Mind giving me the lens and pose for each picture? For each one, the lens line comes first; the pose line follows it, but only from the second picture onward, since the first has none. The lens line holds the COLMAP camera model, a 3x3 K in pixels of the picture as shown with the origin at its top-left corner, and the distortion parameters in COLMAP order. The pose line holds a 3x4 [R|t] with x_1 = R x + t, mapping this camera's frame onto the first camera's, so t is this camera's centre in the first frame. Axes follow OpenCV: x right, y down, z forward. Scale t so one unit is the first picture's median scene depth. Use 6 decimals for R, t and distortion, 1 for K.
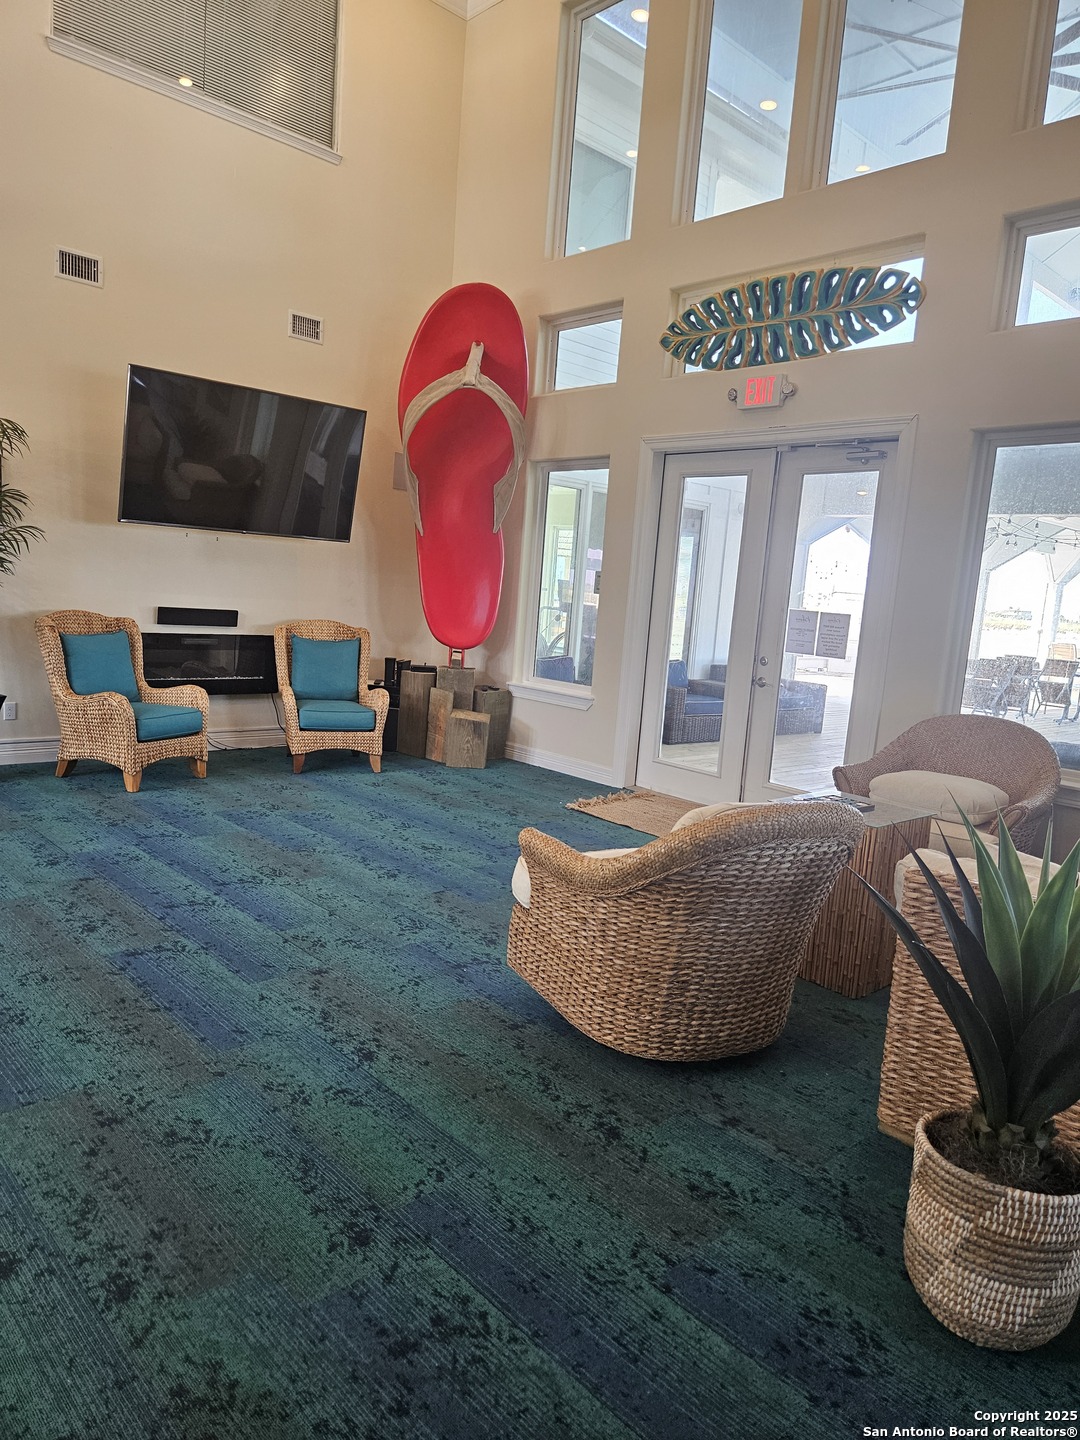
lens RADIAL K [[968.3, 0, 540.1], [0, 968.3, 720.5], [0, 0, 1]] dist [0.043471, -0.021553]
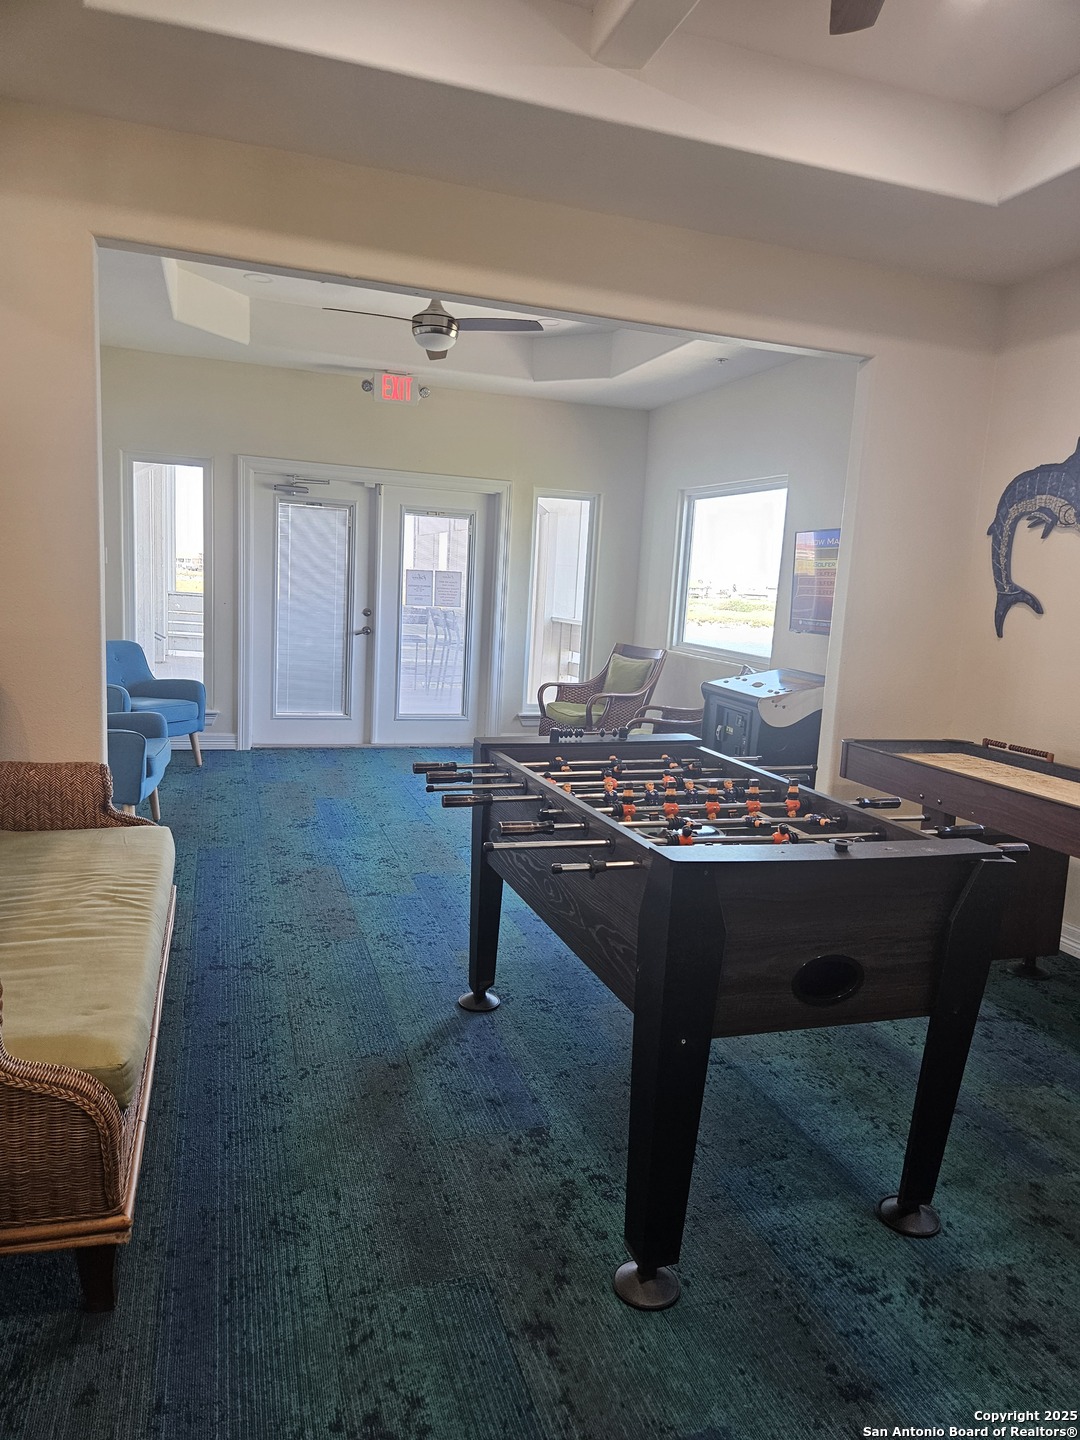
lens RADIAL K [[968.3, 0, 538.5], [0, 968.3, 720.7], [0, 0, 1]] dist [0.043471, -0.021553]
pose [[-0.902399, -0.106030, 0.417653, -0.838591], [0.042207, 0.942843, 0.330554, -0.307125], [-0.428830, 0.315920, -0.846345, 1.778974]]
